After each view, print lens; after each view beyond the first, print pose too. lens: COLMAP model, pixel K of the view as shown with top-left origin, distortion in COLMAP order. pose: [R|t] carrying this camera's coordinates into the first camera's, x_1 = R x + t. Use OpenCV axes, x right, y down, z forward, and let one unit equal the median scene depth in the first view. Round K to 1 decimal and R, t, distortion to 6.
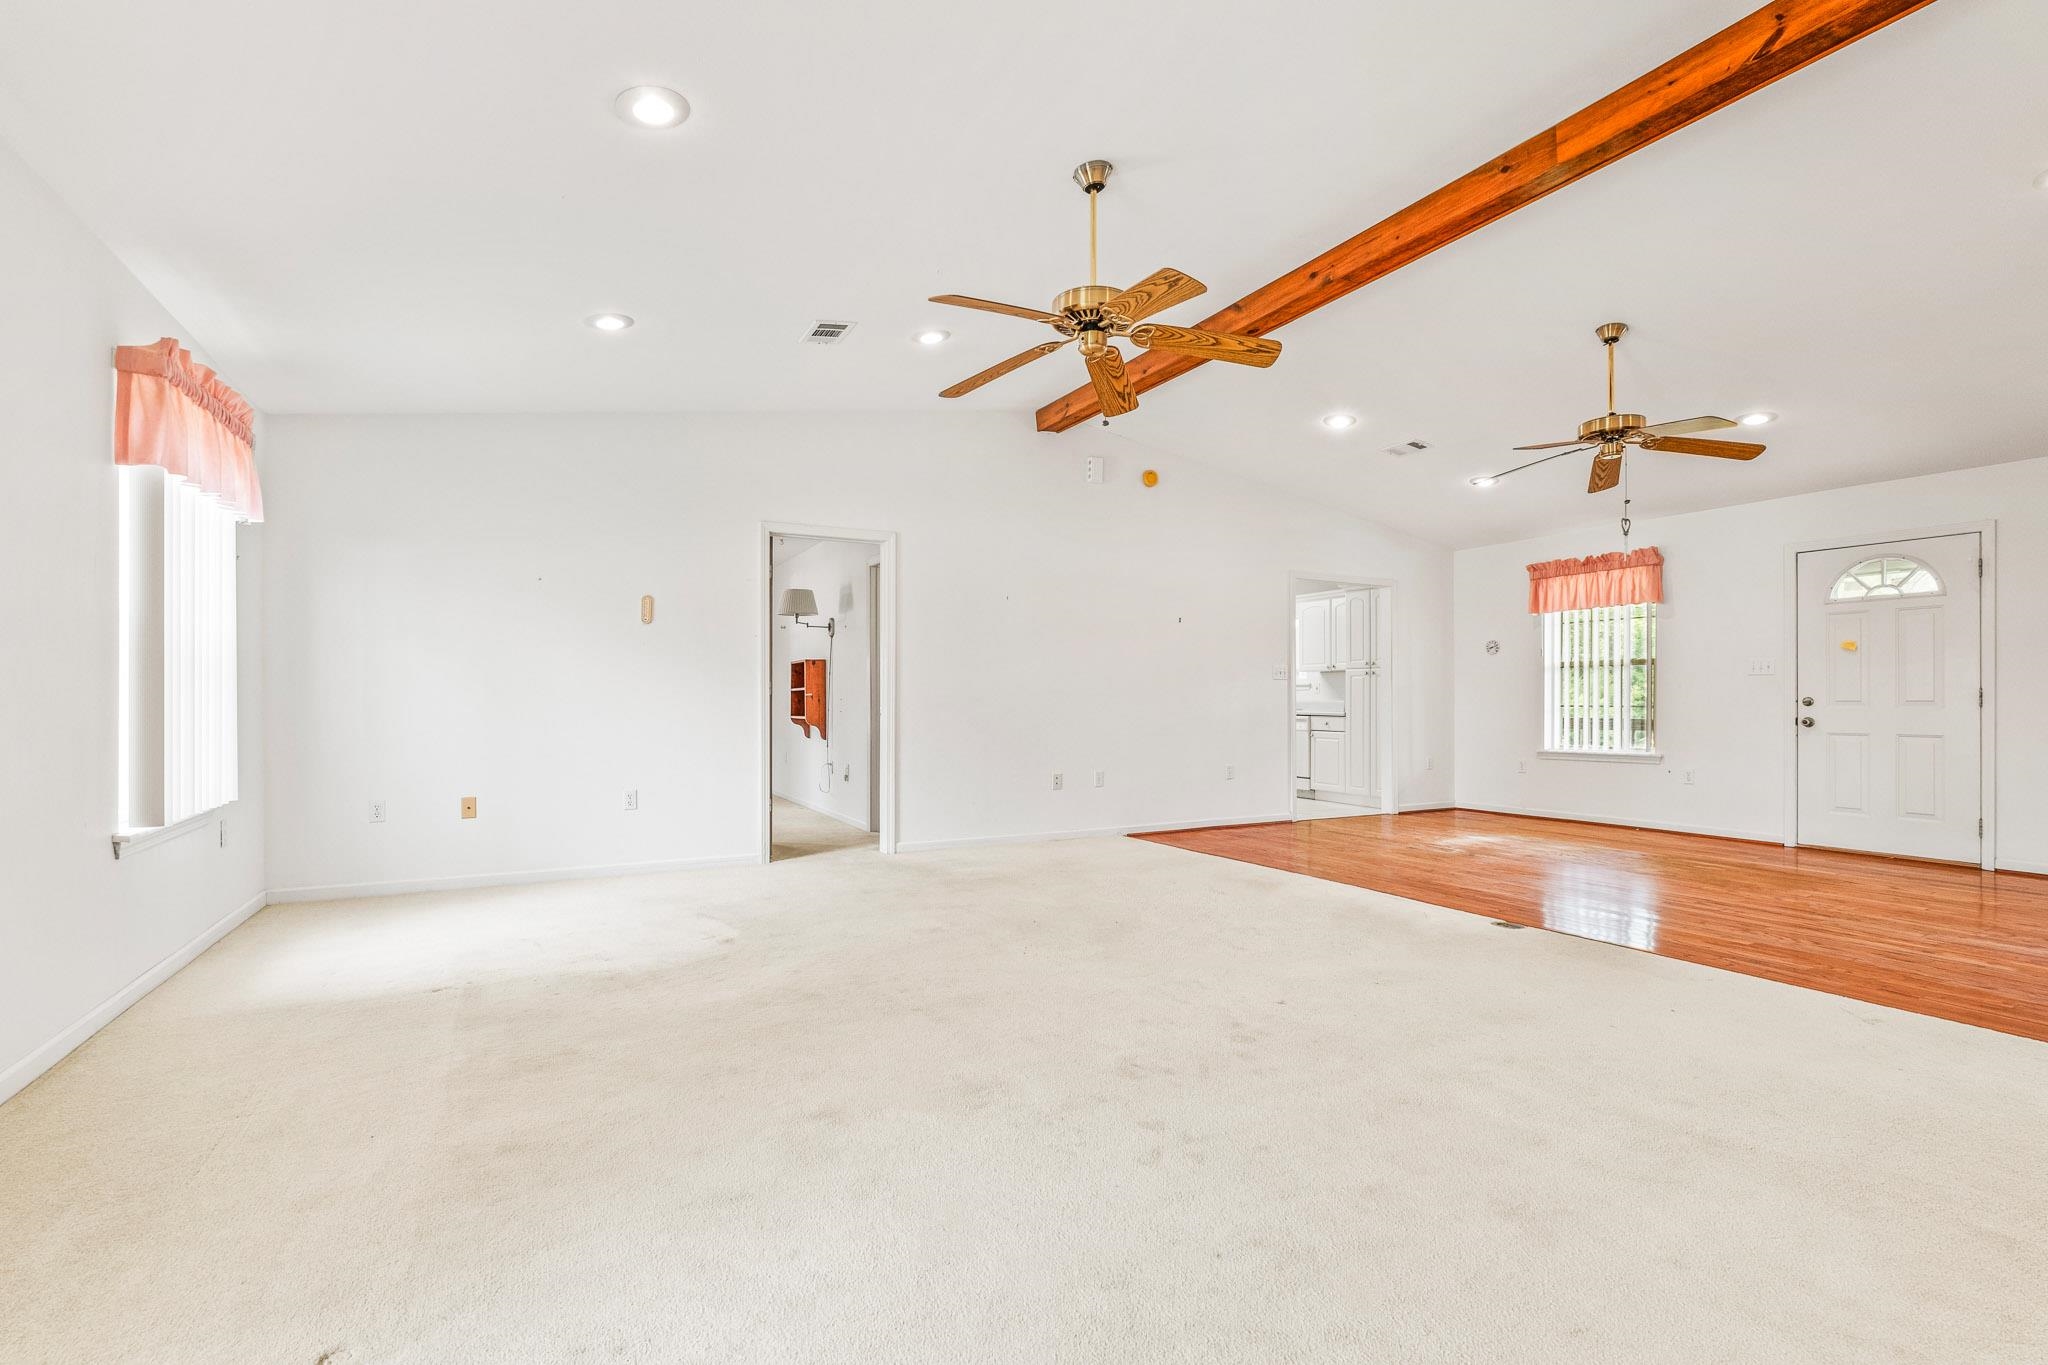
lens RADIAL K [[921.8, 0, 992.0], [0, 921.8, 697.9], [0, 0, 1]] dist [0.000650, 0.000084]
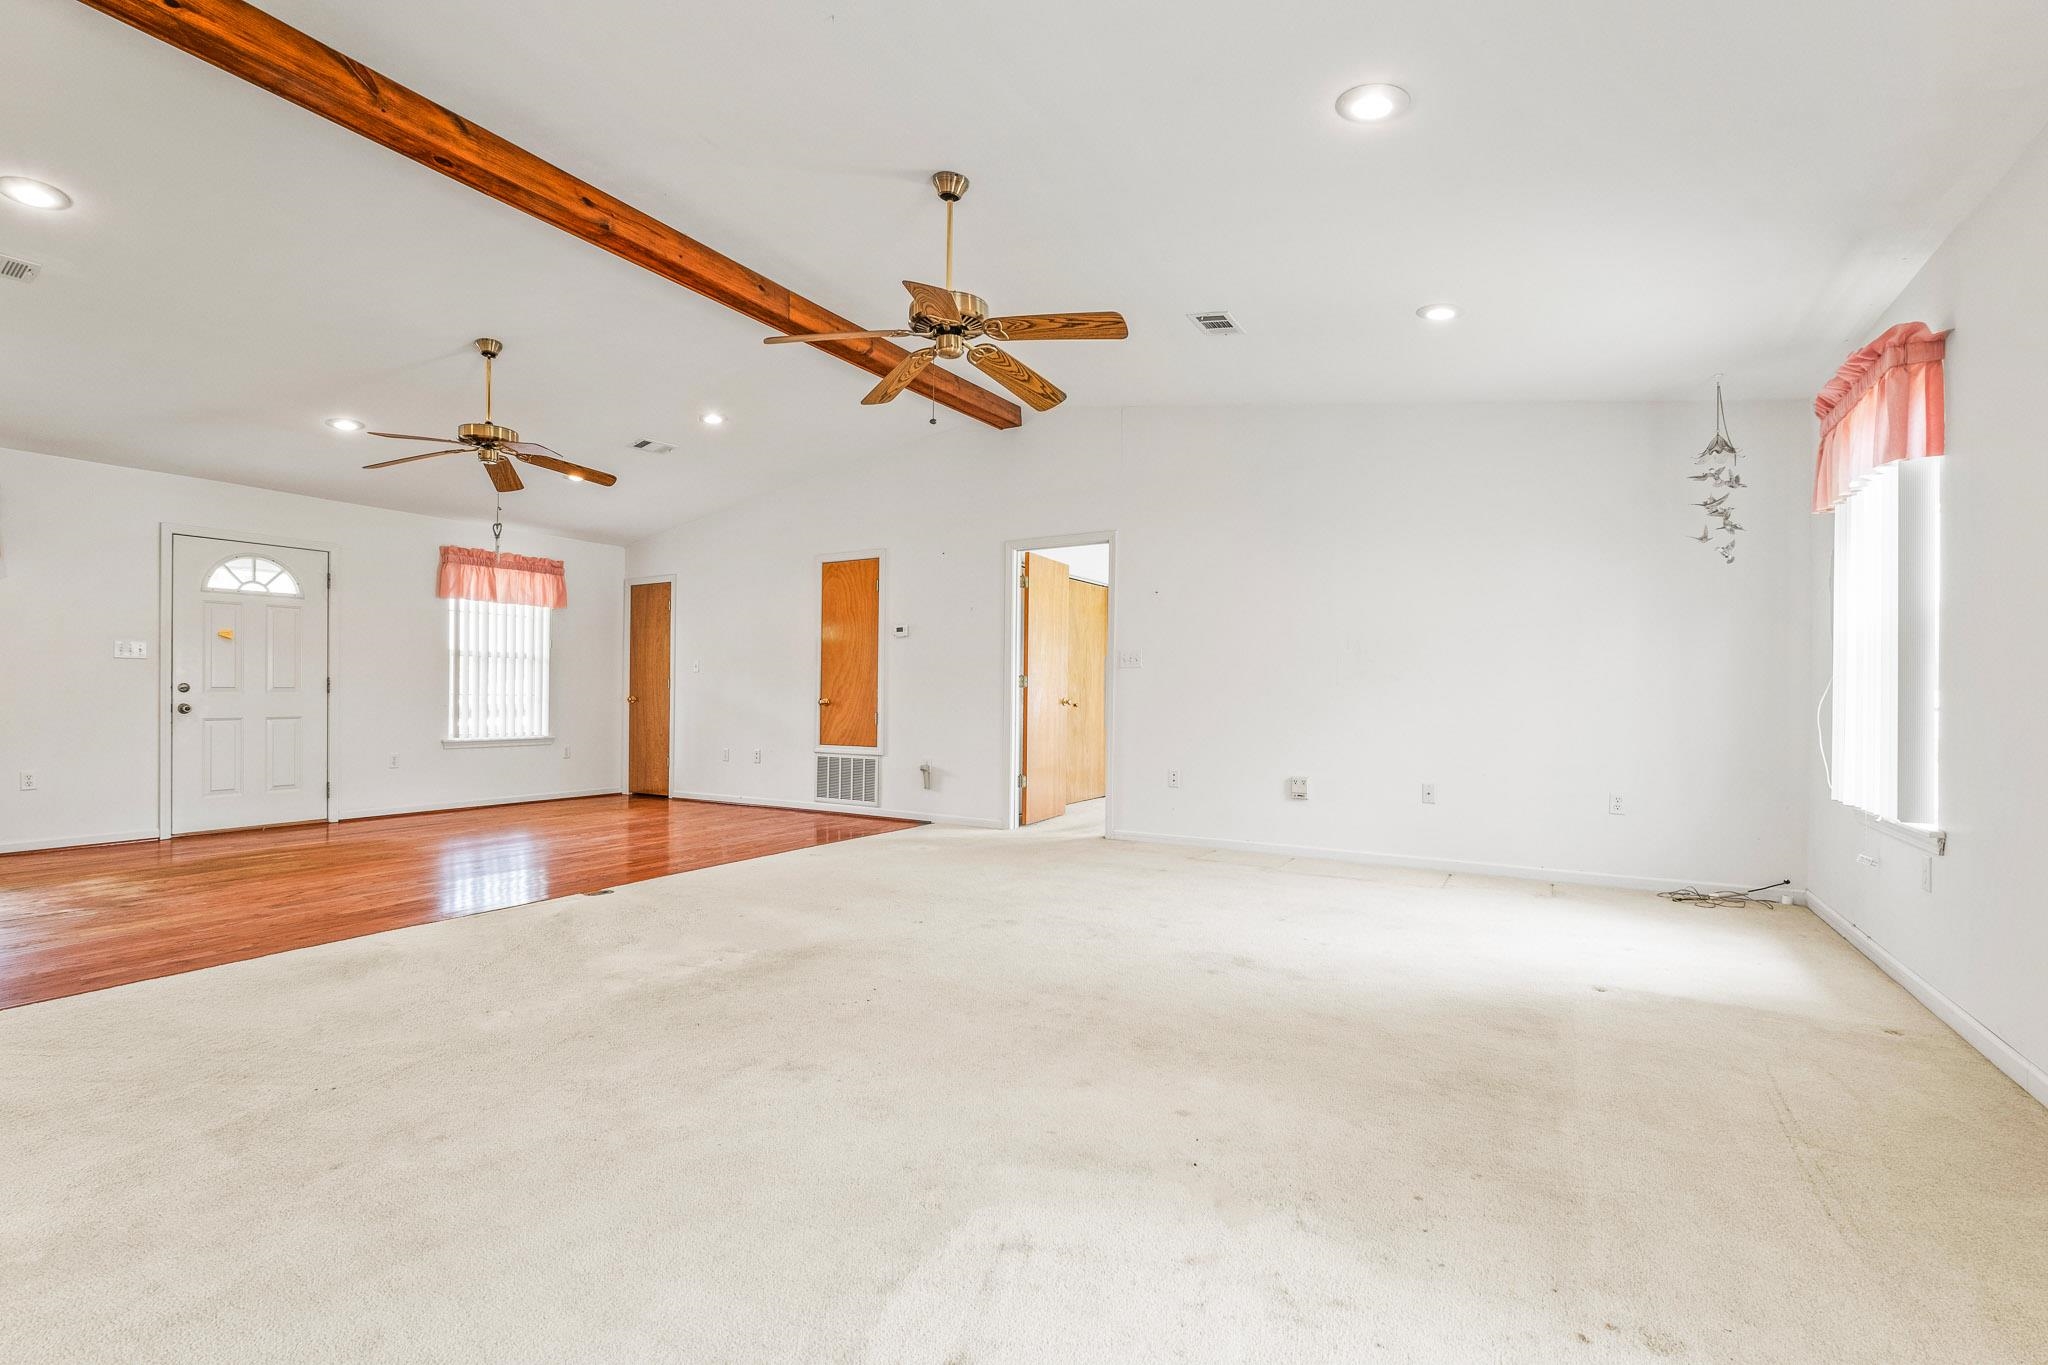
lens RADIAL K [[918.8, 0, 1027.3], [0, 918.8, 692.4], [0, 0, 1]] dist [-0.003175, -0.000390]
pose [[-0.546037, -0.004688, 0.837748, -0.532597], [-0.008190, 0.999966, 0.000258, 0.001840], [-0.837721, -0.006720, -0.546057, 0.983499]]
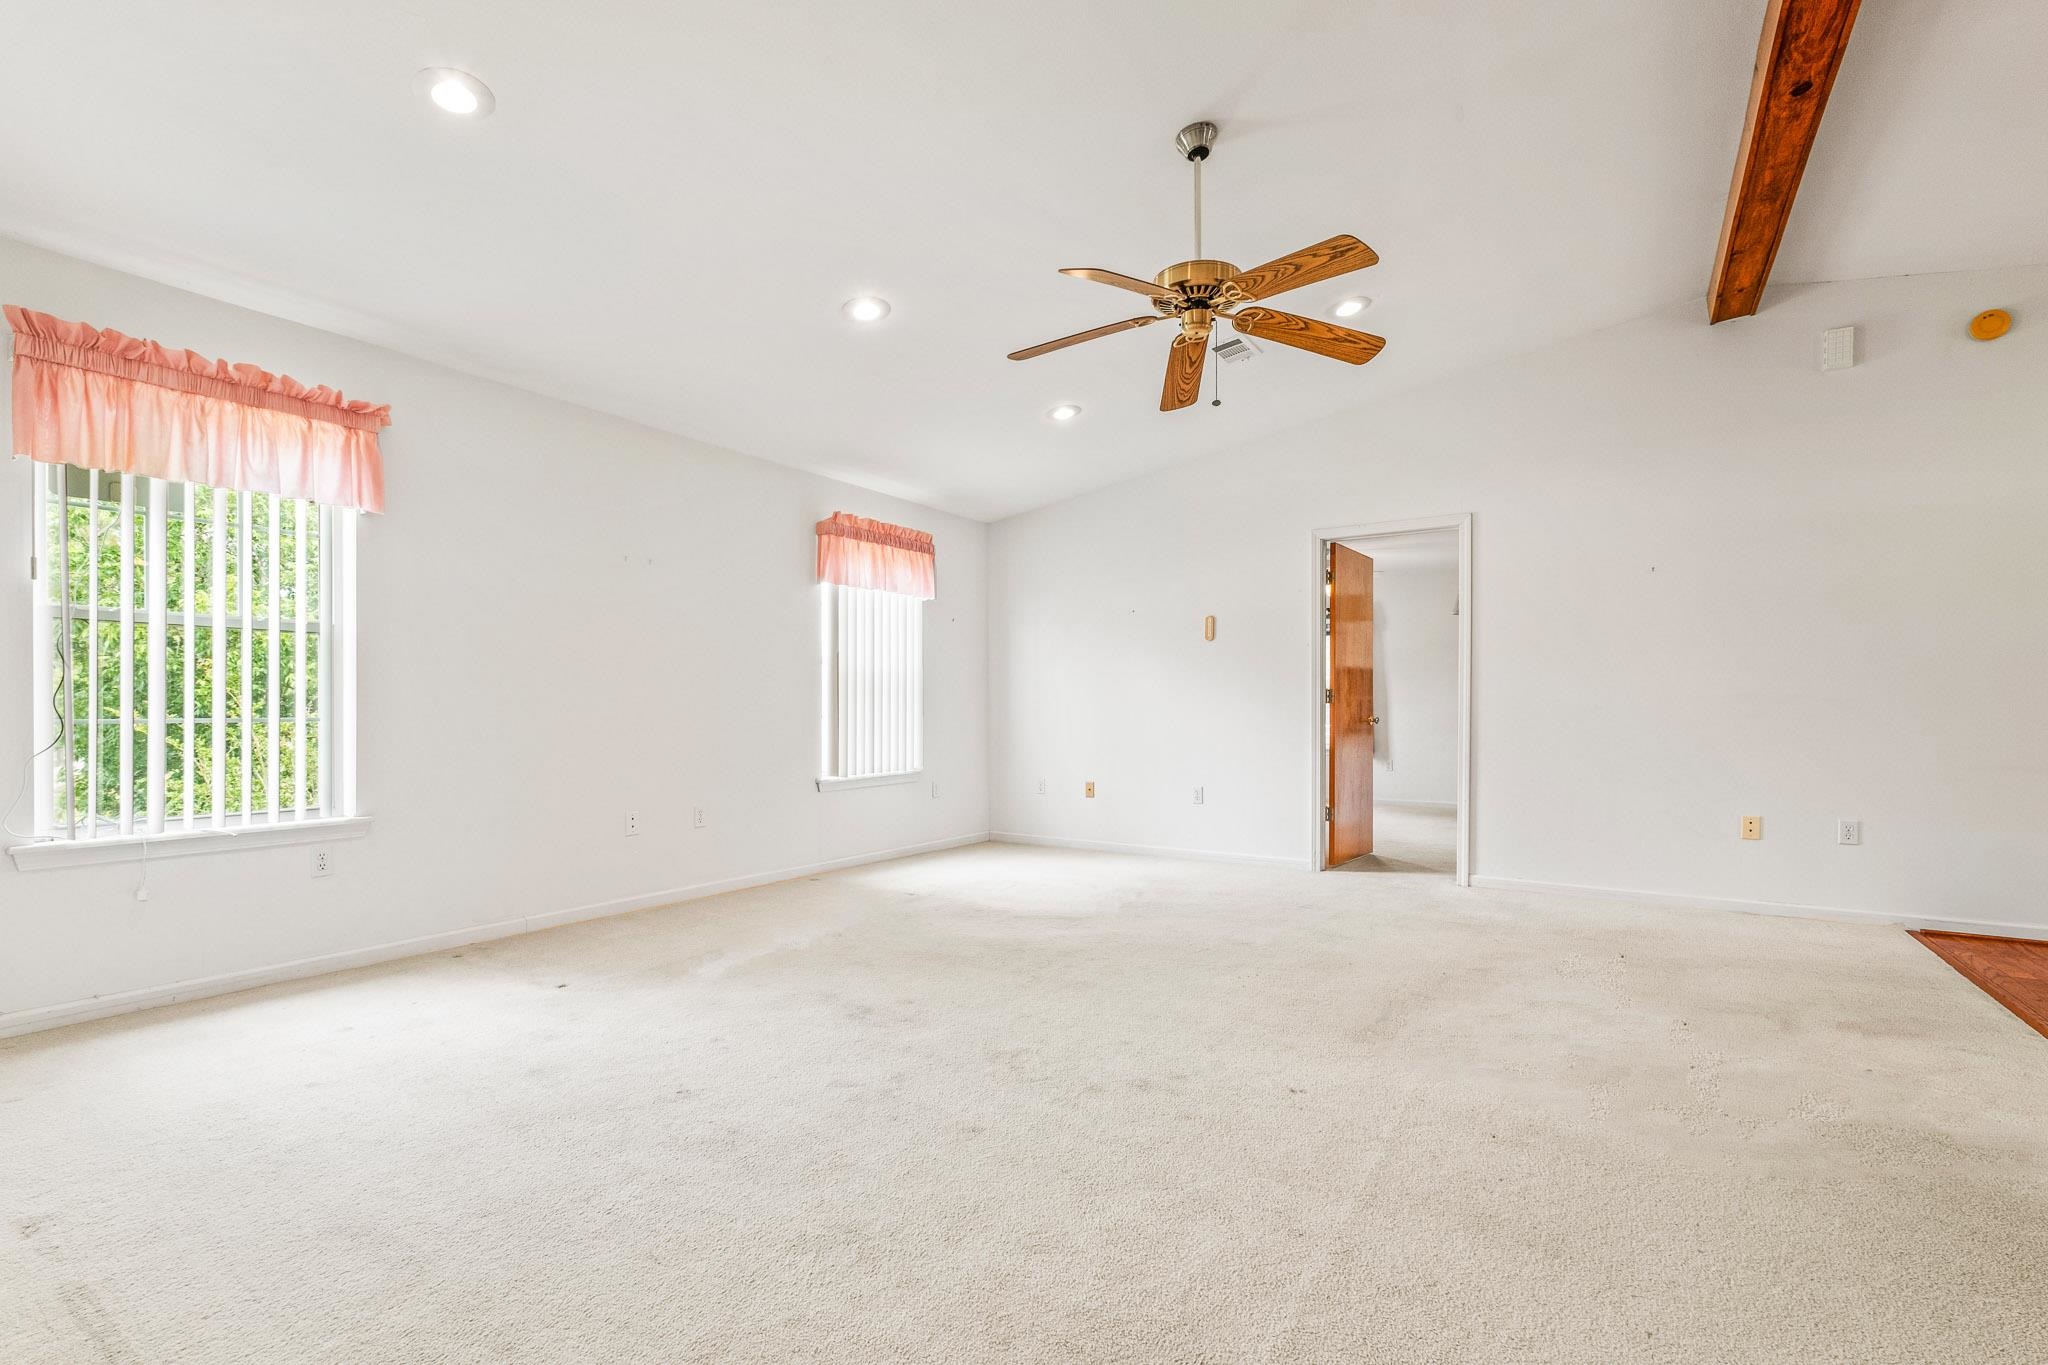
lens RADIAL K [[921.8, 0, 992.0], [0, 921.8, 697.9], [0, 0, 1]] dist [0.000650, 0.000084]
pose [[0.468417, -0.015285, -0.883375, 0.547689], [0.000514, 0.999855, -0.017028, 0.009582], [0.883508, 0.007522, 0.468357, 0.256265]]
